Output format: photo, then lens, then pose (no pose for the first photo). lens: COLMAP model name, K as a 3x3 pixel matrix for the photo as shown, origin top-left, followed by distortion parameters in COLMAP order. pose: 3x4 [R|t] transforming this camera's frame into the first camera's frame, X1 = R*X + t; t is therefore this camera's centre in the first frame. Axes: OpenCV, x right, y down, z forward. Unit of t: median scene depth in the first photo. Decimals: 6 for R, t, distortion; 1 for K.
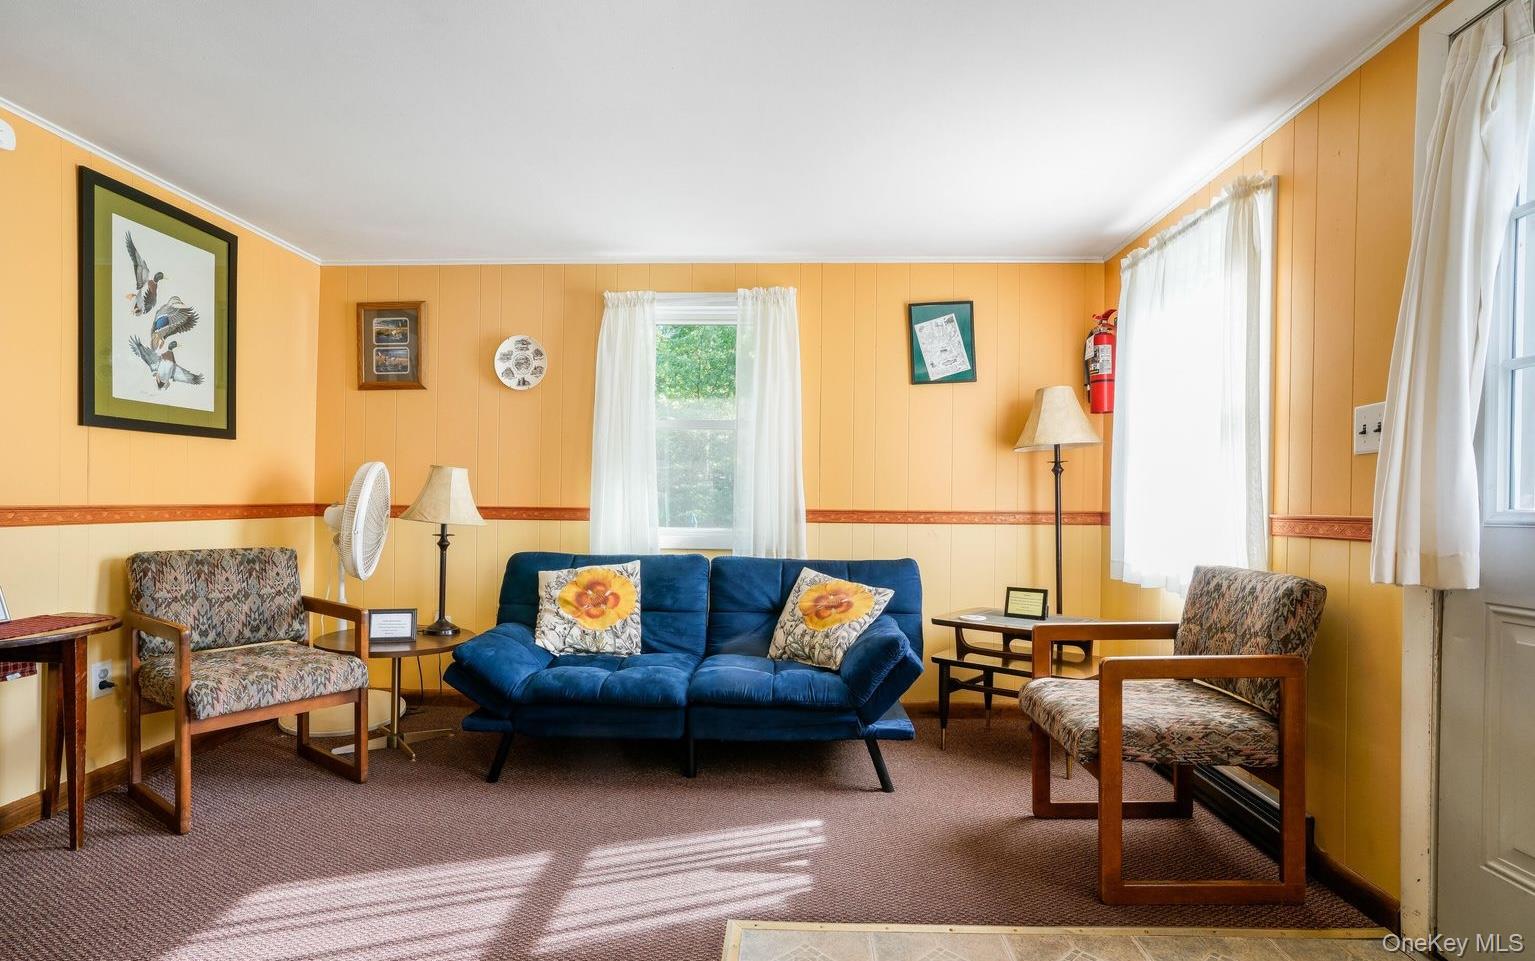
lens RADIAL K [[789.5, 0, 771.2], [0, 789.5, 496.1], [0, 0, 1]] dist [-0.022711, -0.000158]
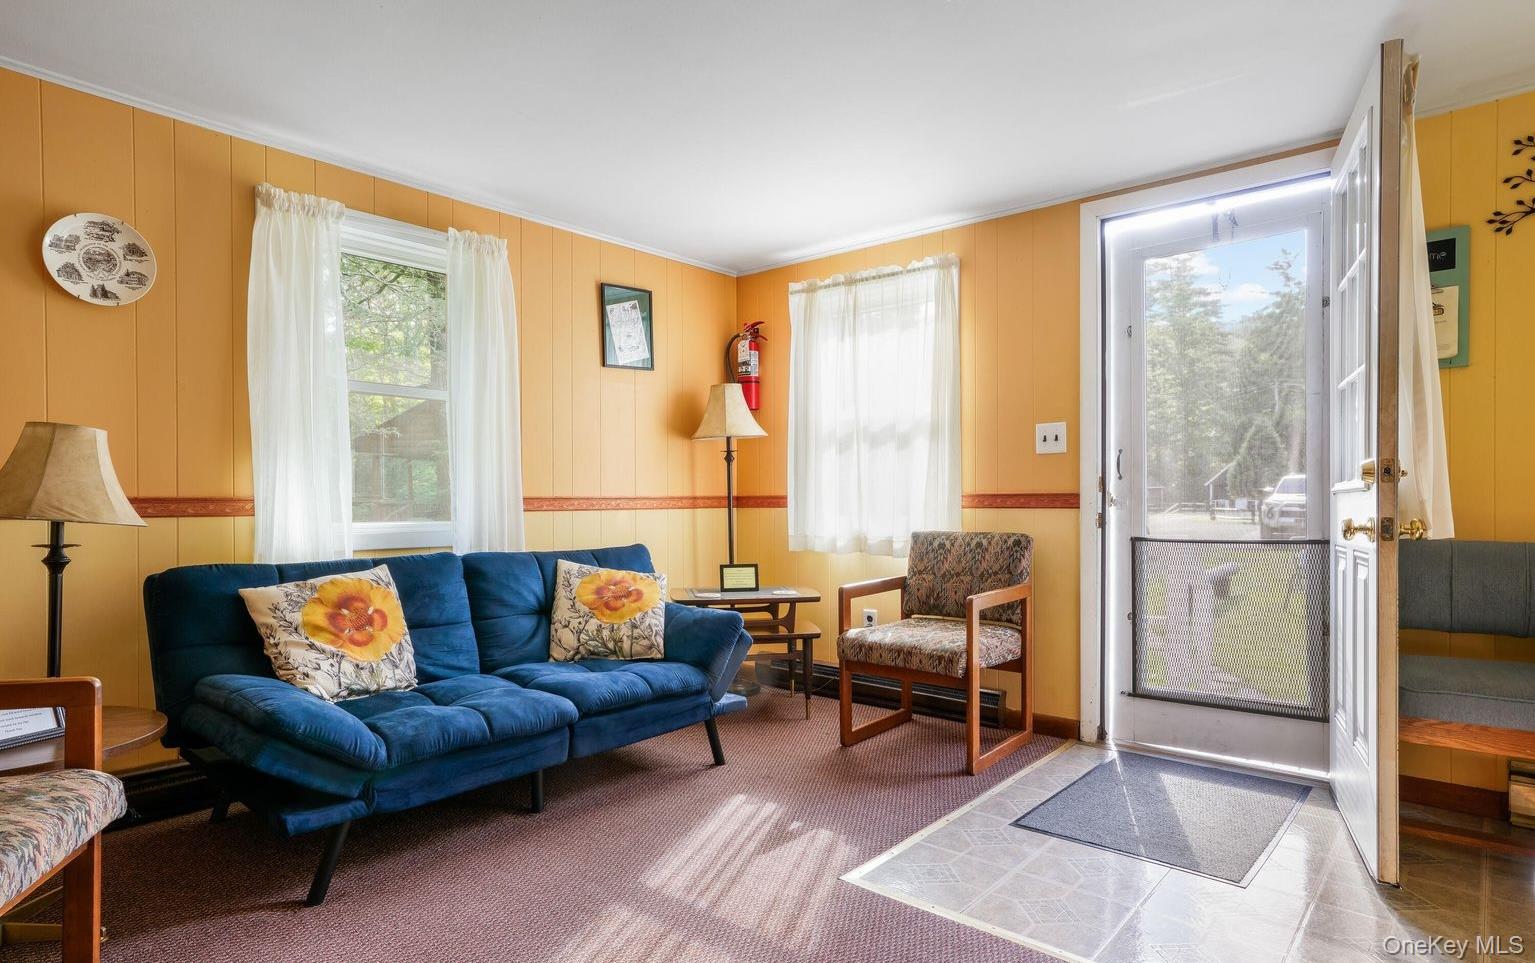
lens RADIAL K [[876.4, 0, 767.5], [0, 876.4, 481.5], [0, 0, 1]] dist [-0.000734, 0.052749]
pose [[0.628799, 0.004145, 0.777557, -0.598602], [0.003112, 0.999964, -0.007847, 0.009734], [-0.777562, 0.007354, 0.628764, 0.188191]]
